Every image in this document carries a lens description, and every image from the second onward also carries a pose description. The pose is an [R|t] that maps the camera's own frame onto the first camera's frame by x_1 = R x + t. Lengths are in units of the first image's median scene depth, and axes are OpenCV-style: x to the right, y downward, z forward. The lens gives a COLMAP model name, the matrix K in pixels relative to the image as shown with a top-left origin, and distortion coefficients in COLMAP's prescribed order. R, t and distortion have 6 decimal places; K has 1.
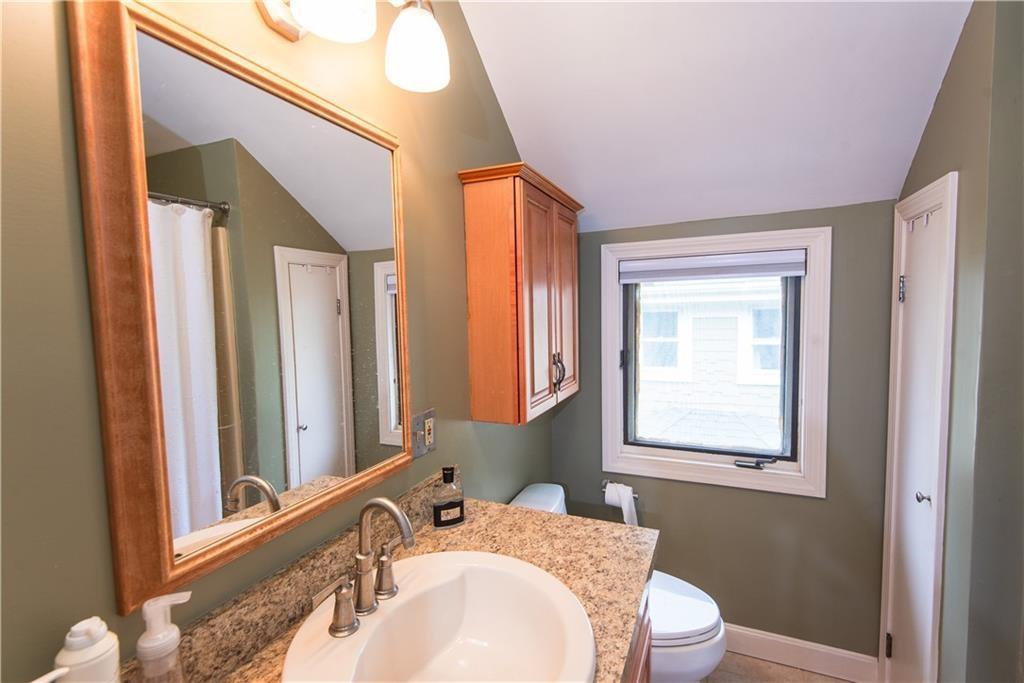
lens RADIAL K [[468.6, 0, 507.0], [0, 468.6, 343.4], [0, 0, 1]] dist [0.035891, -0.018442]
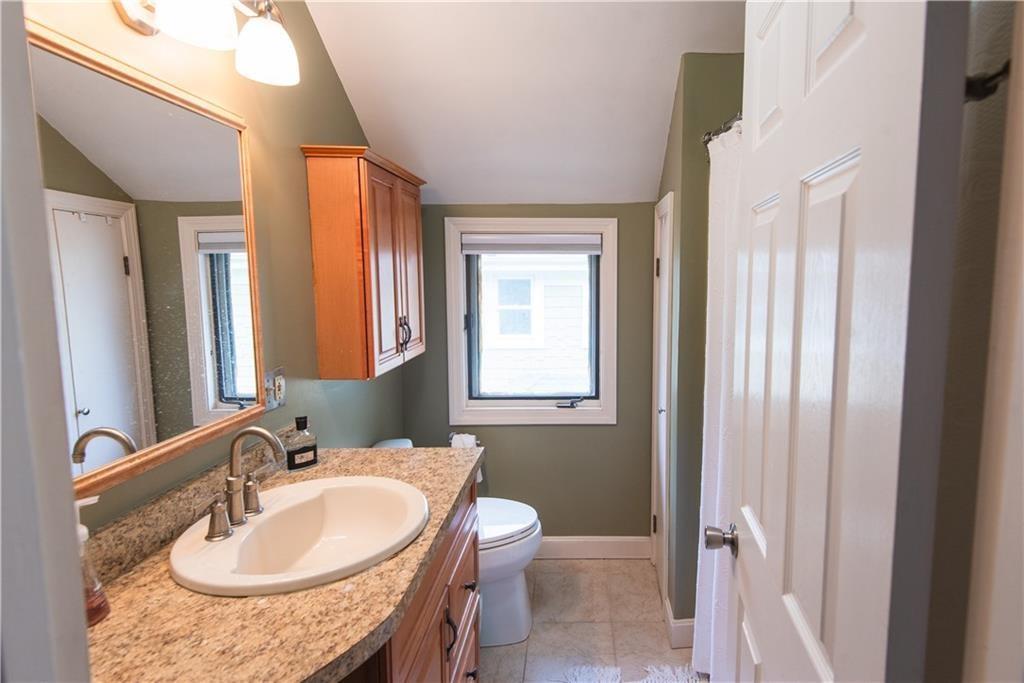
lens RADIAL K [[522.3, 0, 565.5], [0, 522.3, 330.6], [0, 0, 1]] dist [0.044744, -0.027308]
pose [[0.922614, -0.020303, 0.385191, -0.021266], [0.007204, 0.999347, 0.035420, 0.016248], [-0.385658, -0.029904, 0.922157, -0.356790]]
